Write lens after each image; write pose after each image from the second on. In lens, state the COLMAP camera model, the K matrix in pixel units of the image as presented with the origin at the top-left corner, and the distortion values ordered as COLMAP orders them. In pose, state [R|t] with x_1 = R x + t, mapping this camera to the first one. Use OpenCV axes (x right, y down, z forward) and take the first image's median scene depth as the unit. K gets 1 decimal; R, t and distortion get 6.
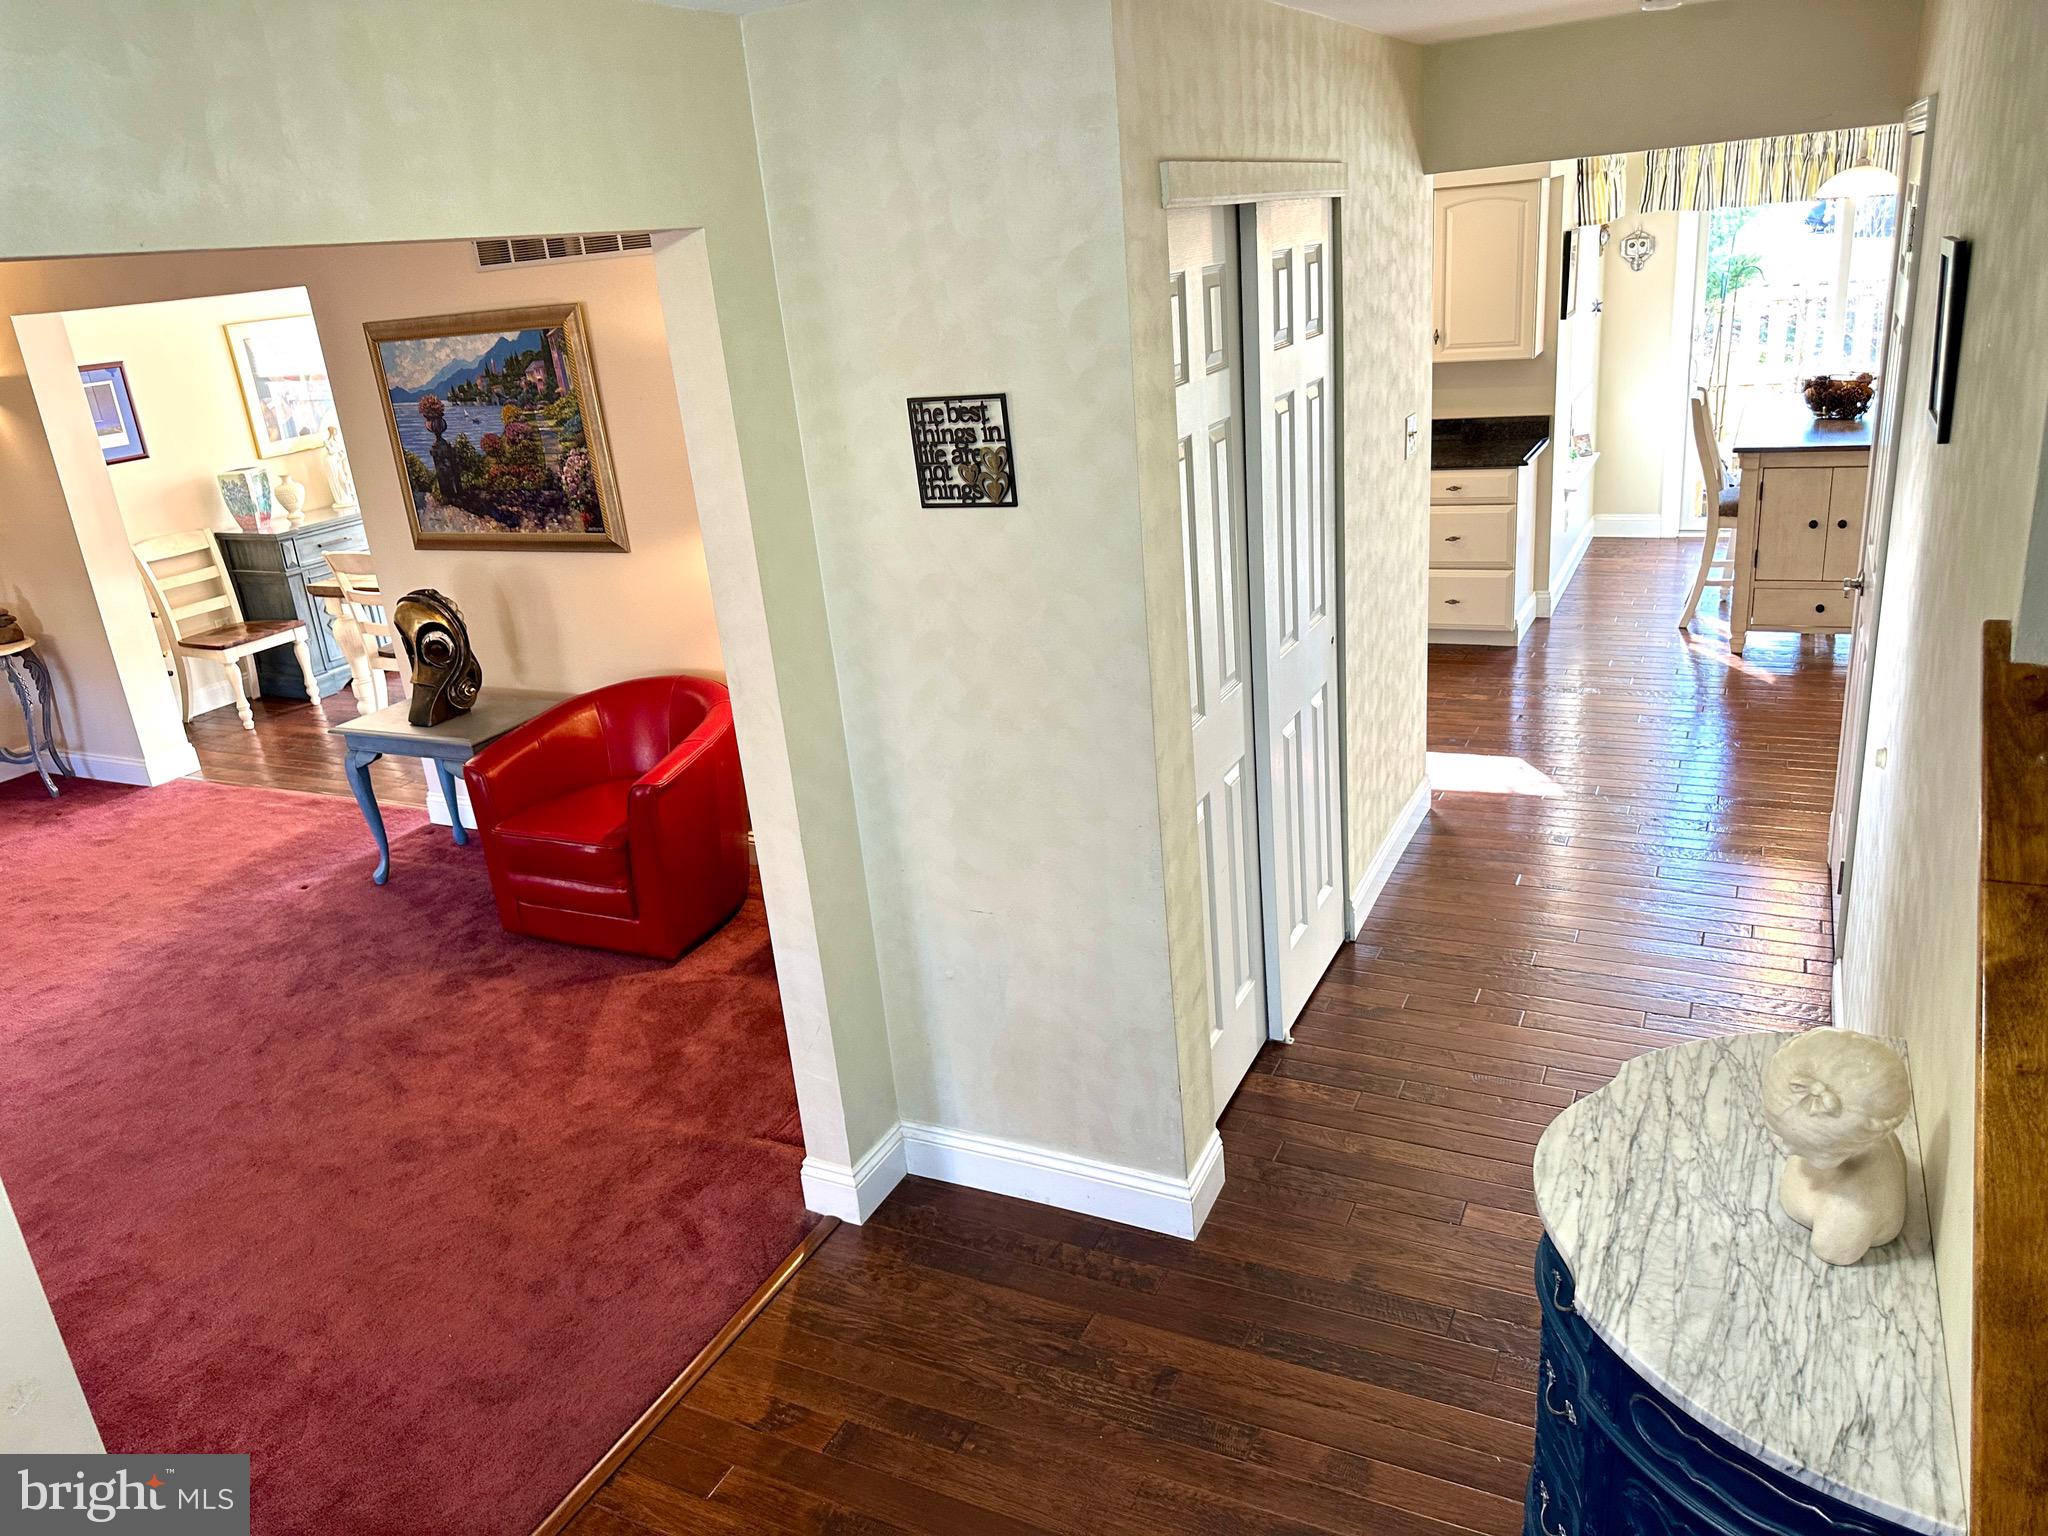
lens RADIAL K [[1432.4, 0, 1022.8], [0, 1432.4, 759.7], [0, 0, 1]] dist [0.064791, -0.087578]
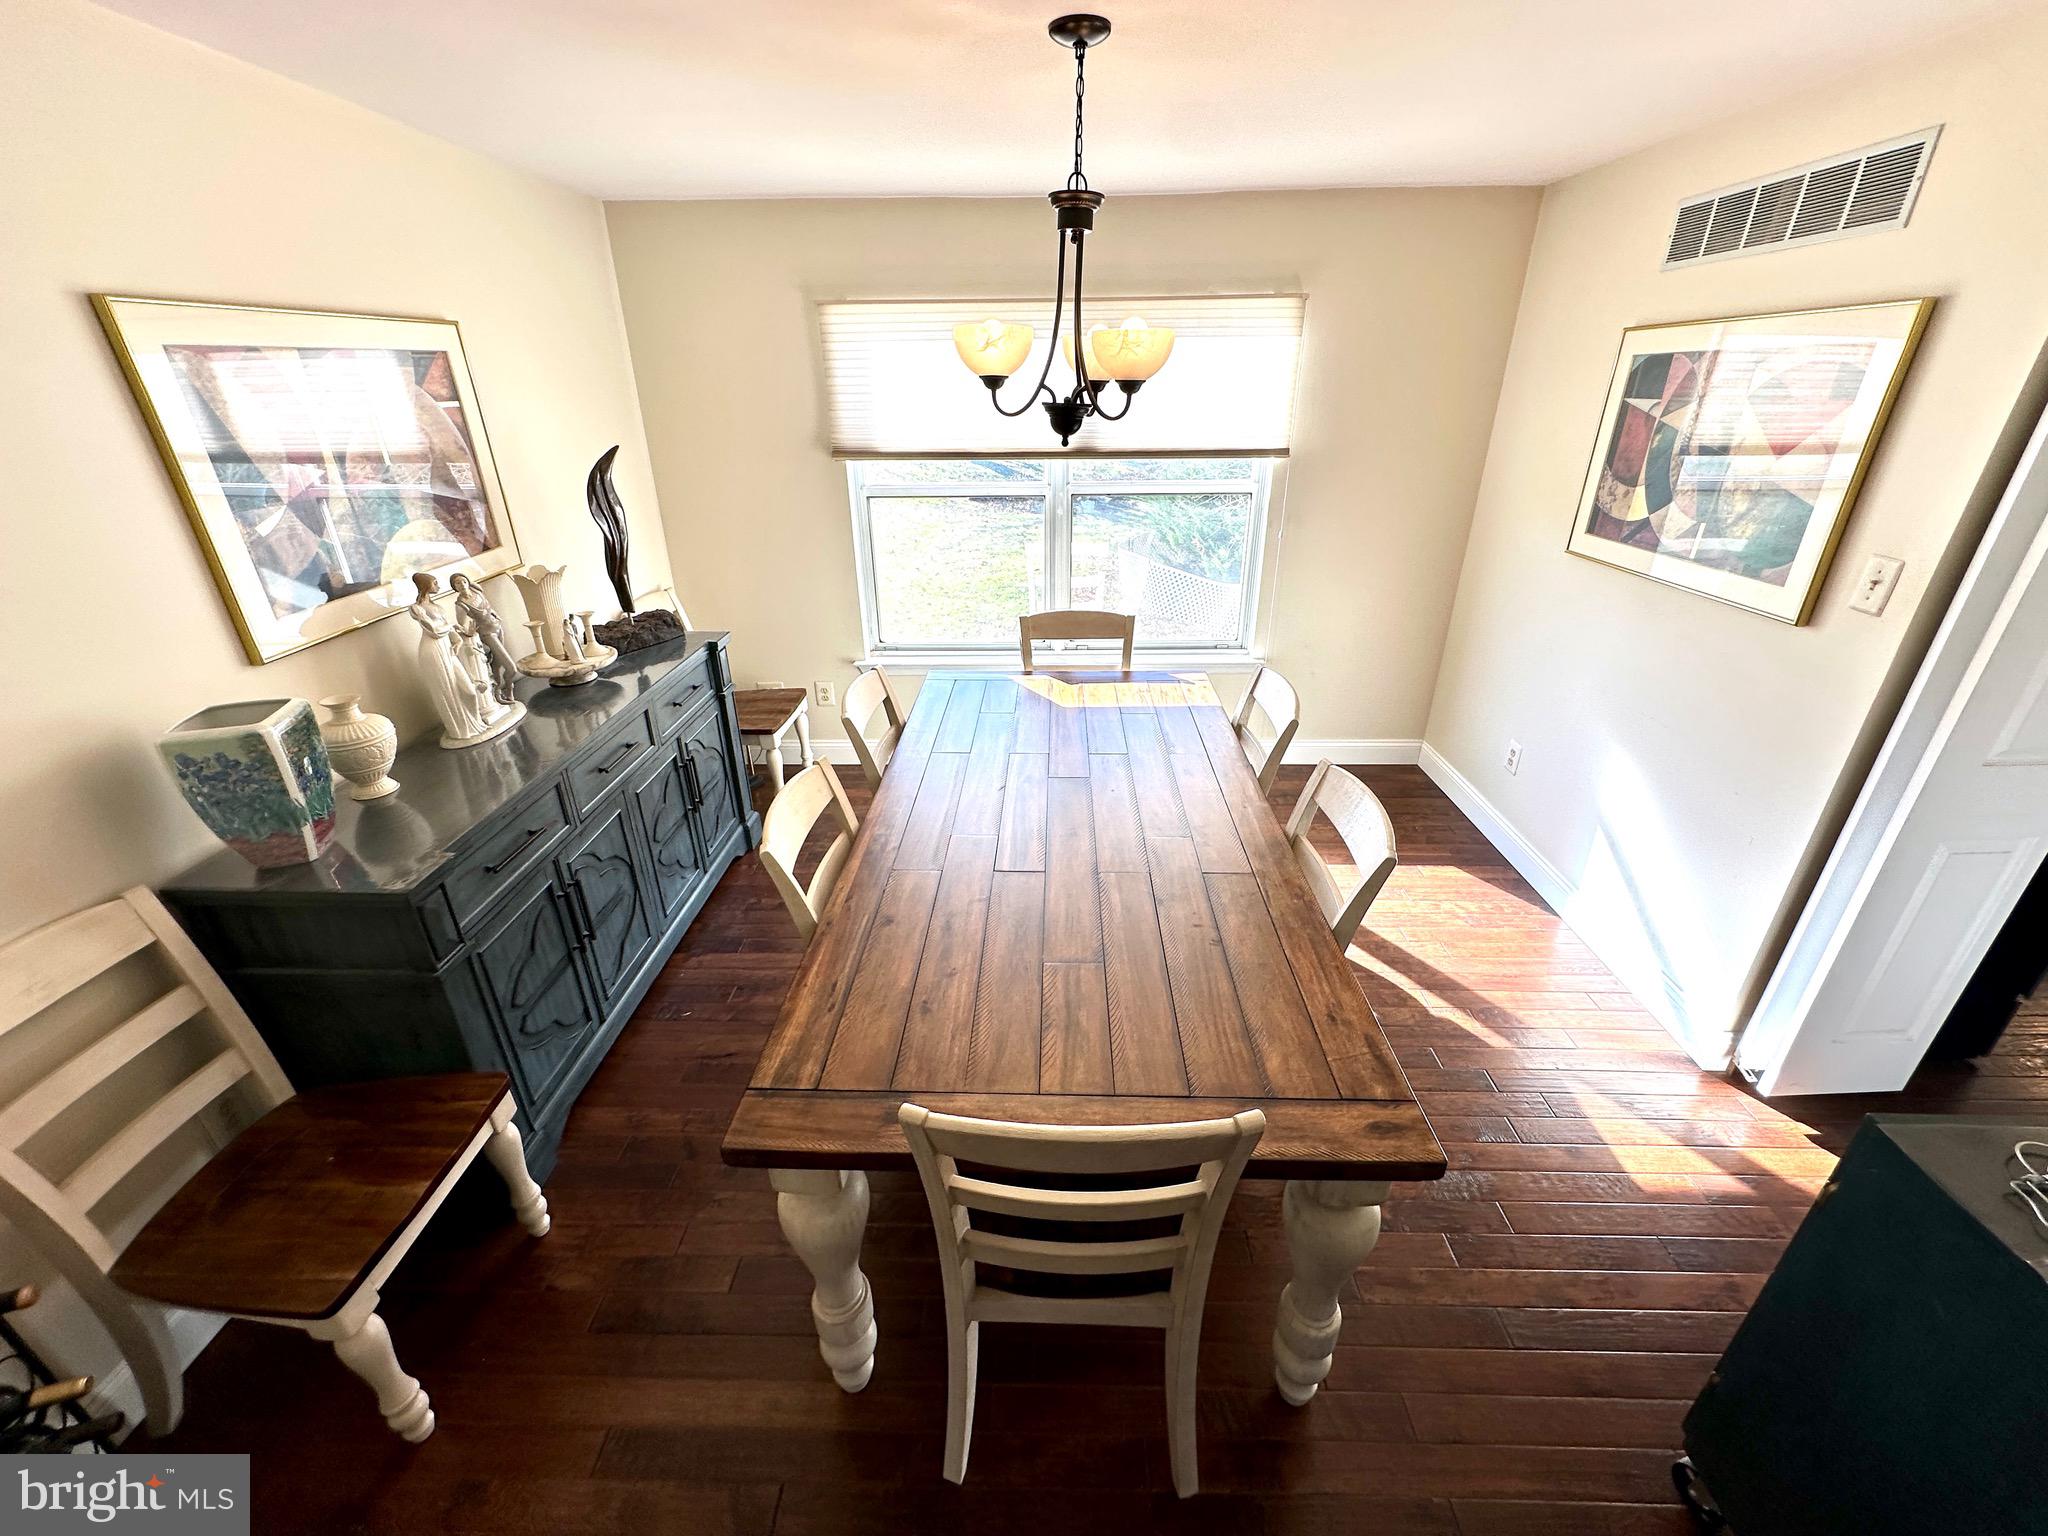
lens RADIAL K [[829.5, 0, 1030.3], [0, 829.5, 763.5], [0, 0, 1]] dist [-0.002458, -0.000258]
pose [[0.902273, -0.112196, 0.416311, -0.727205], [0.082356, 0.992619, 0.089020, -0.308607], [-0.423226, -0.046034, 0.904854, 1.184591]]
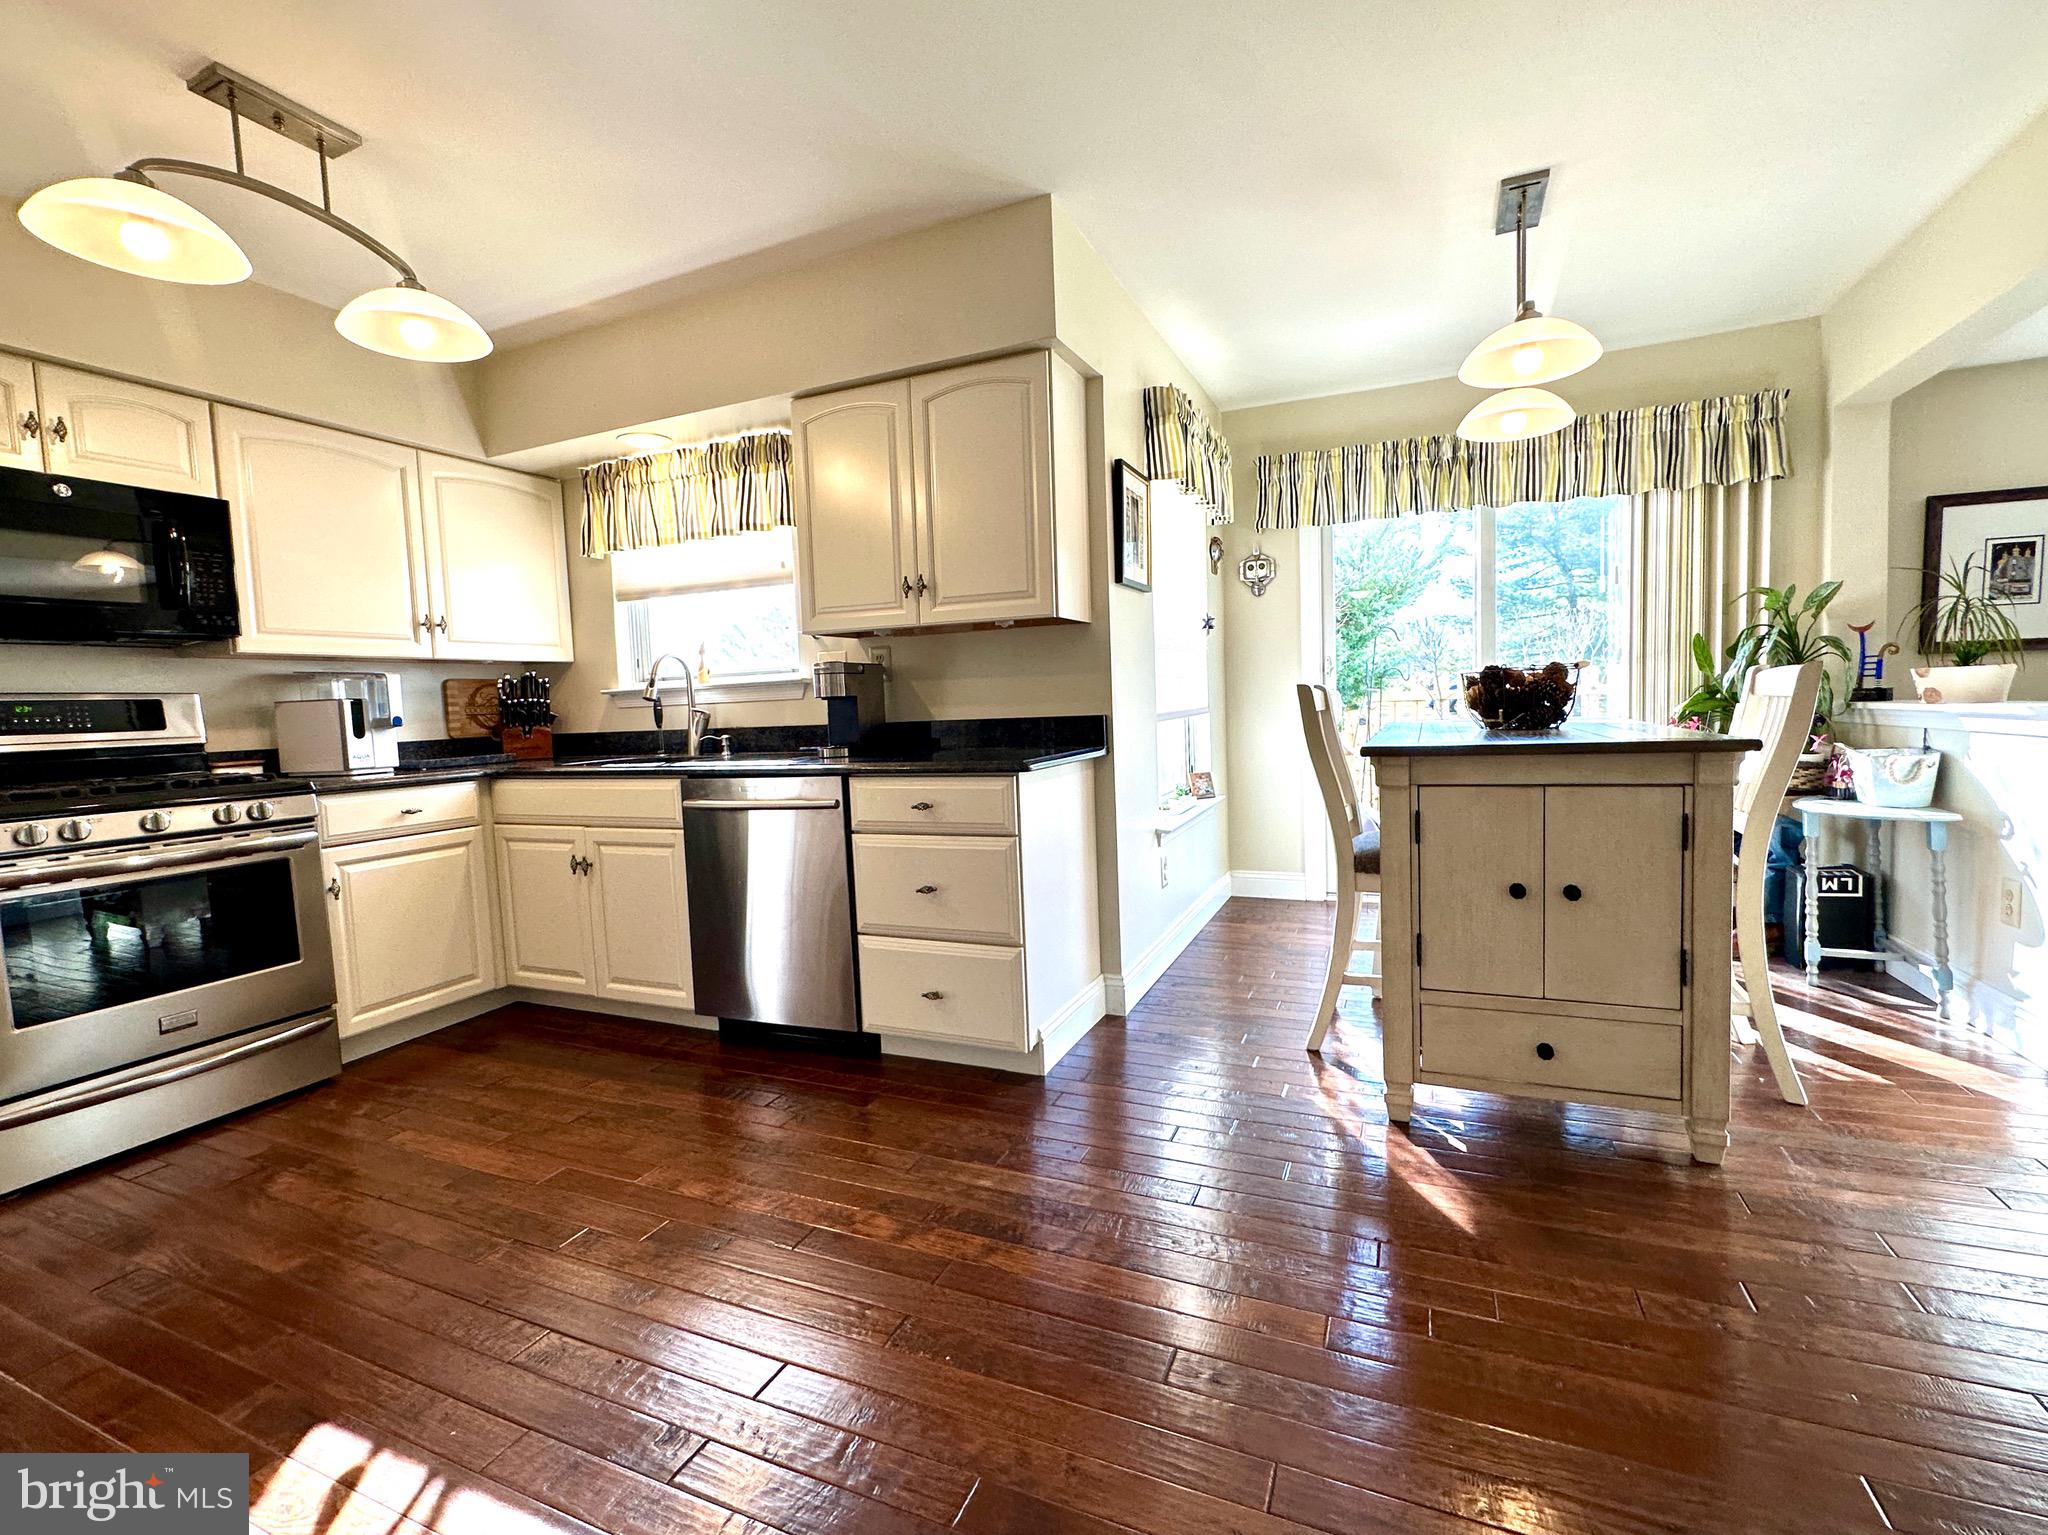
lens RADIAL K [[905.9, 0, 1025.1], [0, 905.9, 766.3], [0, 0, 1]] dist [-0.002853, -0.000234]
pose [[0.997512, 0.047358, 0.052220, 0.446791], [-0.031126, 0.960505, -0.276516, -0.140768], [-0.063253, 0.274202, 0.959590, 0.878639]]
